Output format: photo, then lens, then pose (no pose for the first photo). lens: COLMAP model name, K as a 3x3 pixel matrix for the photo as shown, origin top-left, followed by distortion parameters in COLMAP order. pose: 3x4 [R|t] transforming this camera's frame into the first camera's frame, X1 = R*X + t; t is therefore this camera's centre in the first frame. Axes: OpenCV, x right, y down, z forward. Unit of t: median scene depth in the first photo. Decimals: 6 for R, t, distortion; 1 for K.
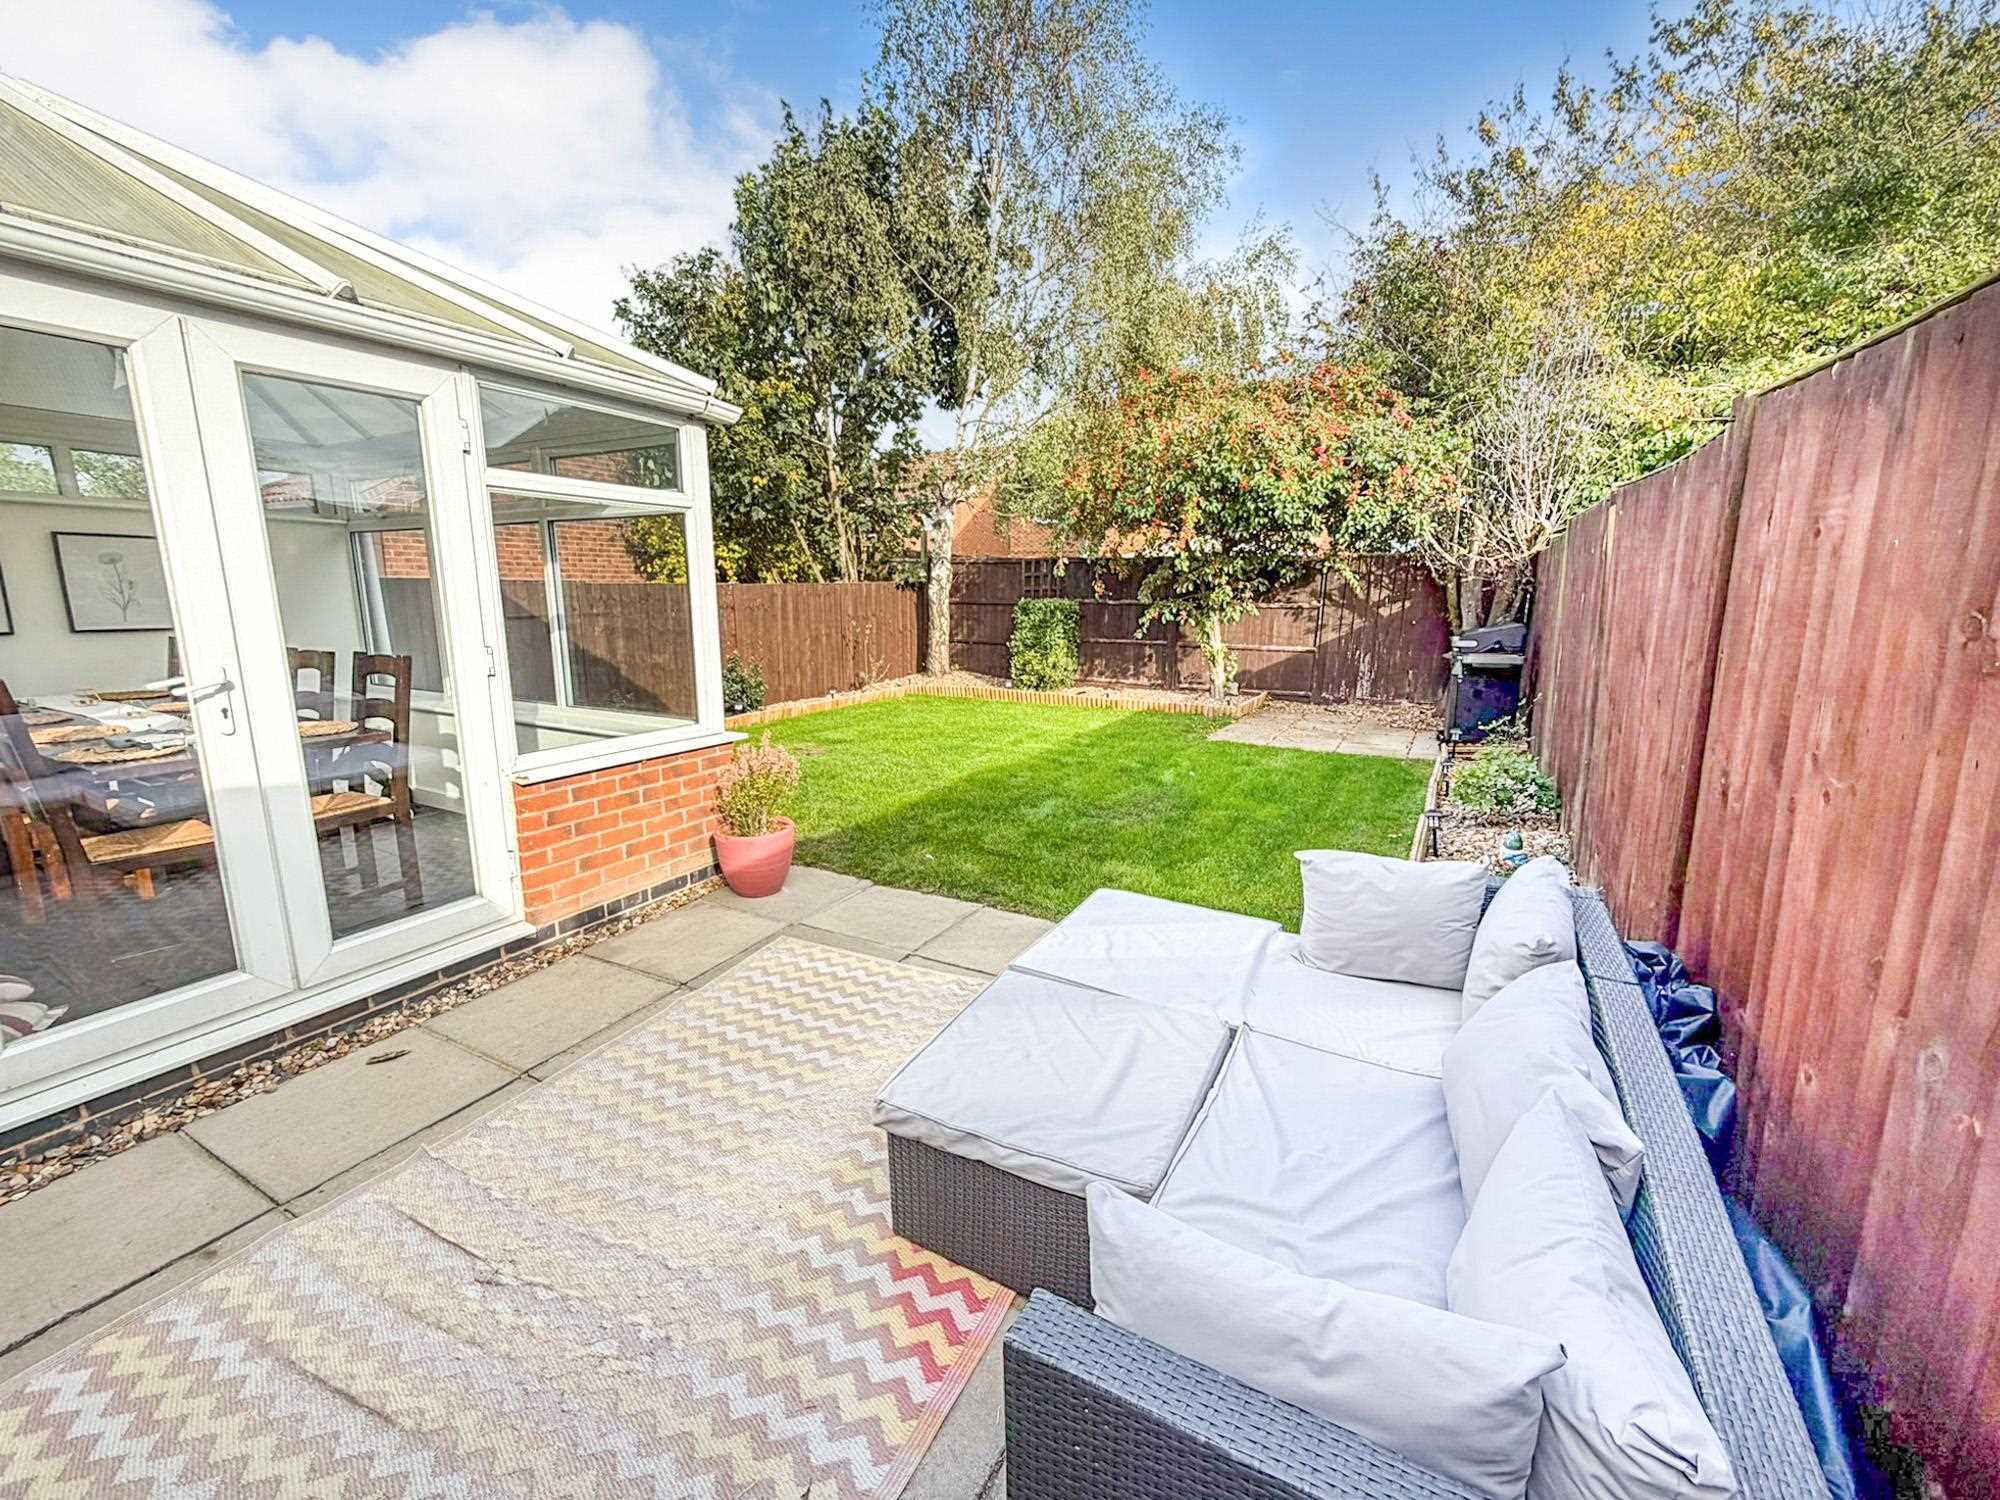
lens RADIAL K [[818.7, 0, 999.6], [0, 818.7, 744.0], [0, 0, 1]] dist [0.001903, -0.000123]
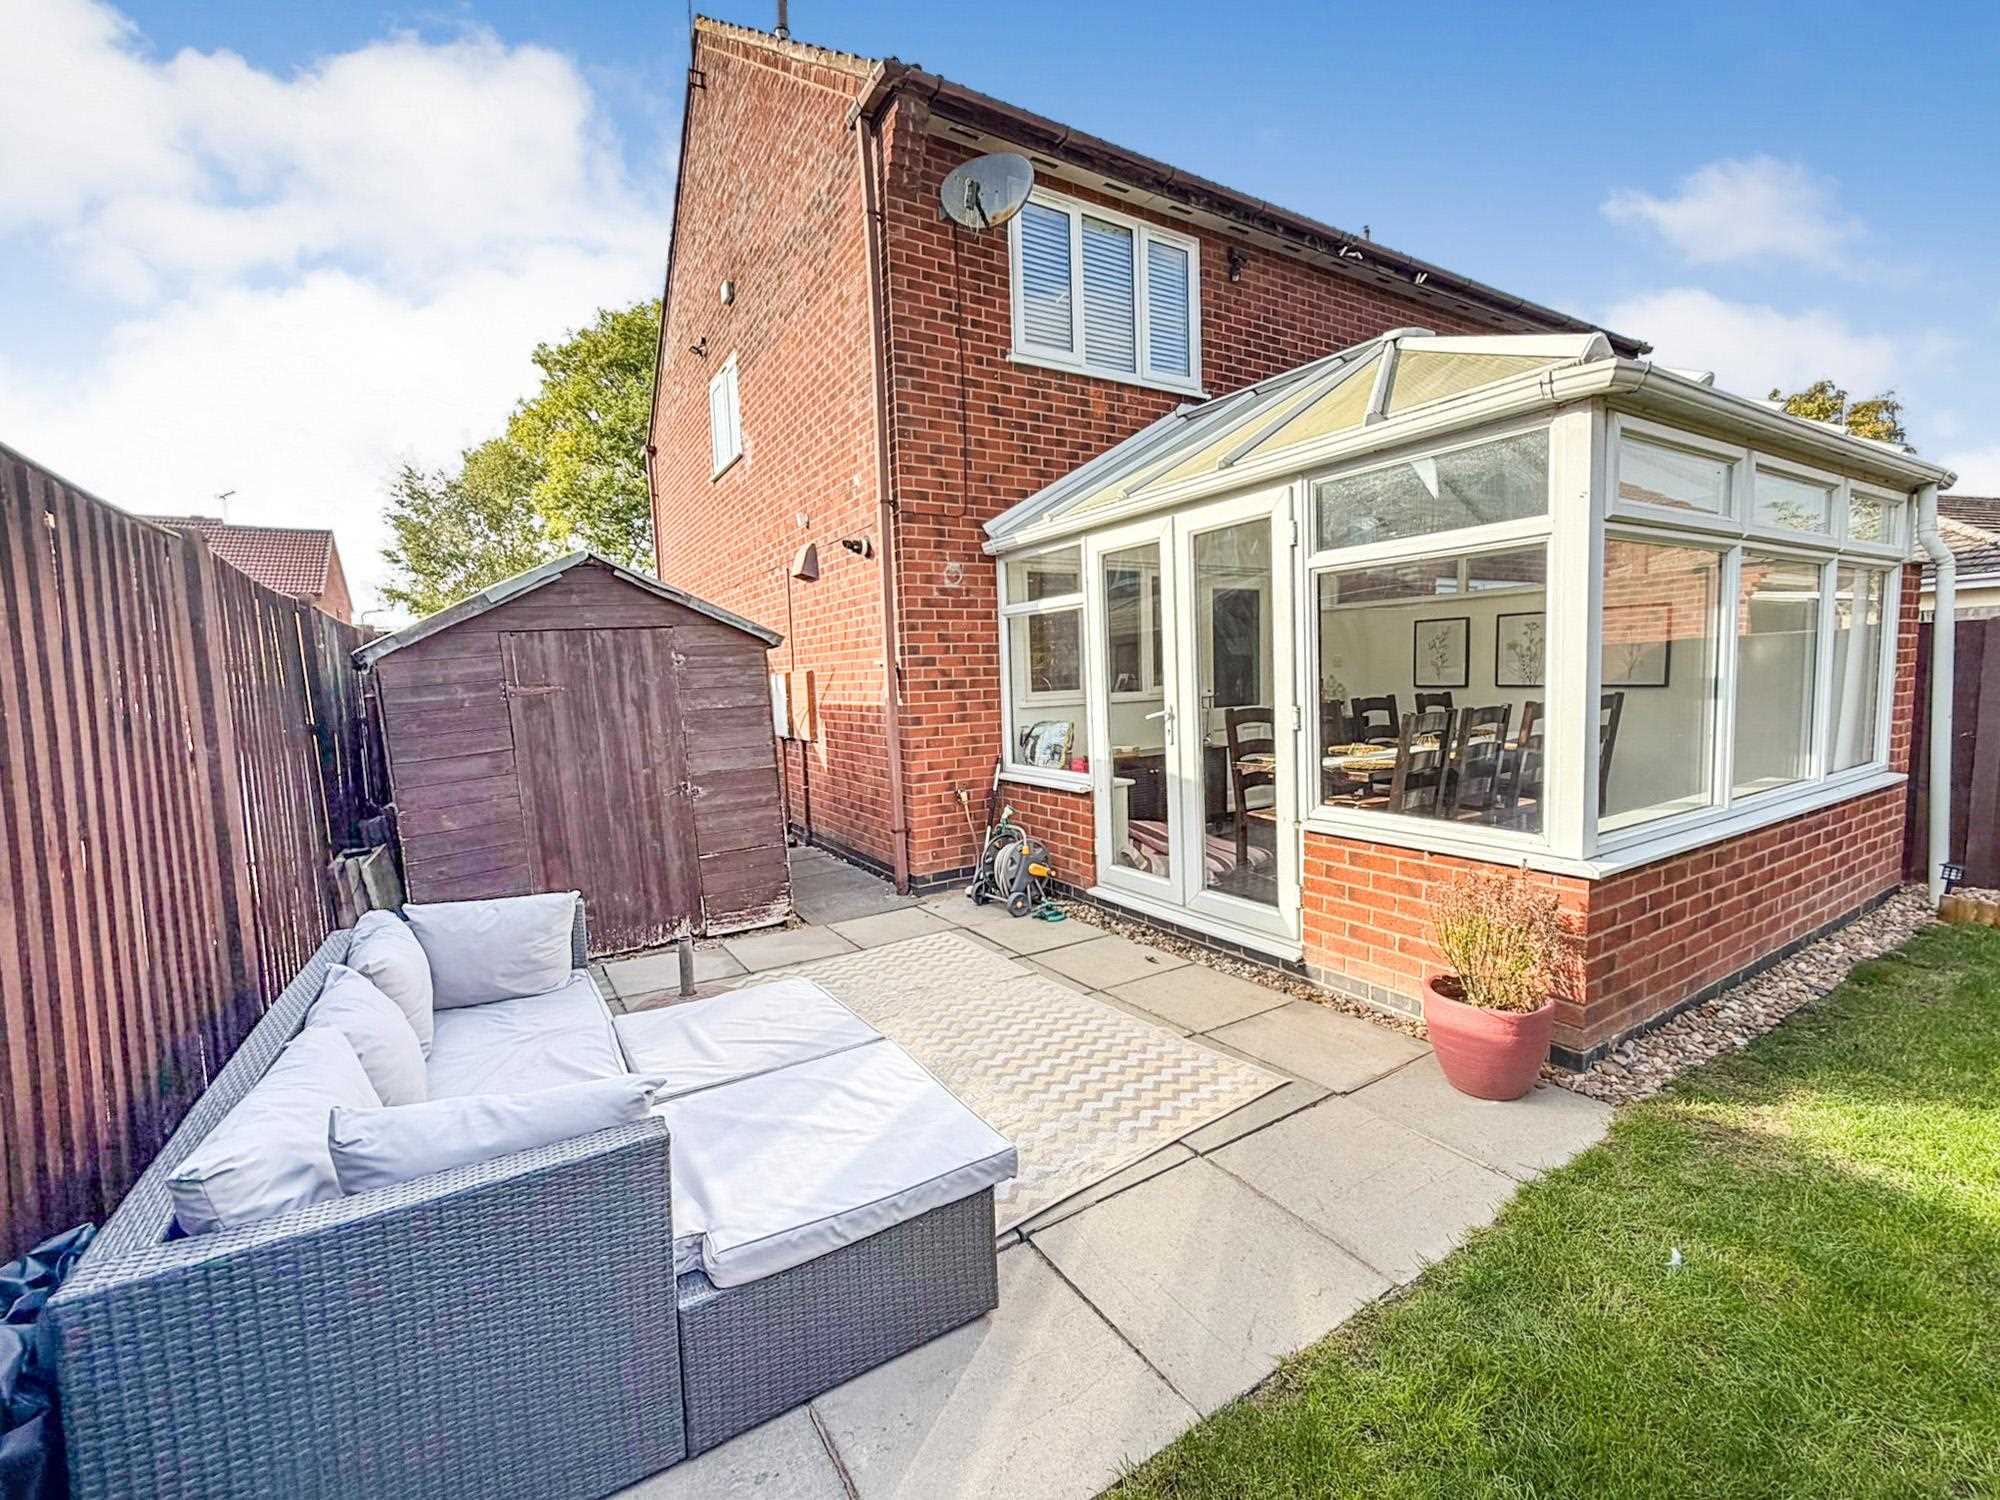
lens RADIAL K [[818.7, 0, 989.0], [0, 818.7, 758.6], [0, 0, 1]] dist [0.001903, -0.000123]
pose [[-0.509505, 0.097130, -0.854968, 0.692897], [-0.122148, 0.975382, 0.183601, -0.235179], [0.851754, 0.197978, -0.485098, 1.366877]]
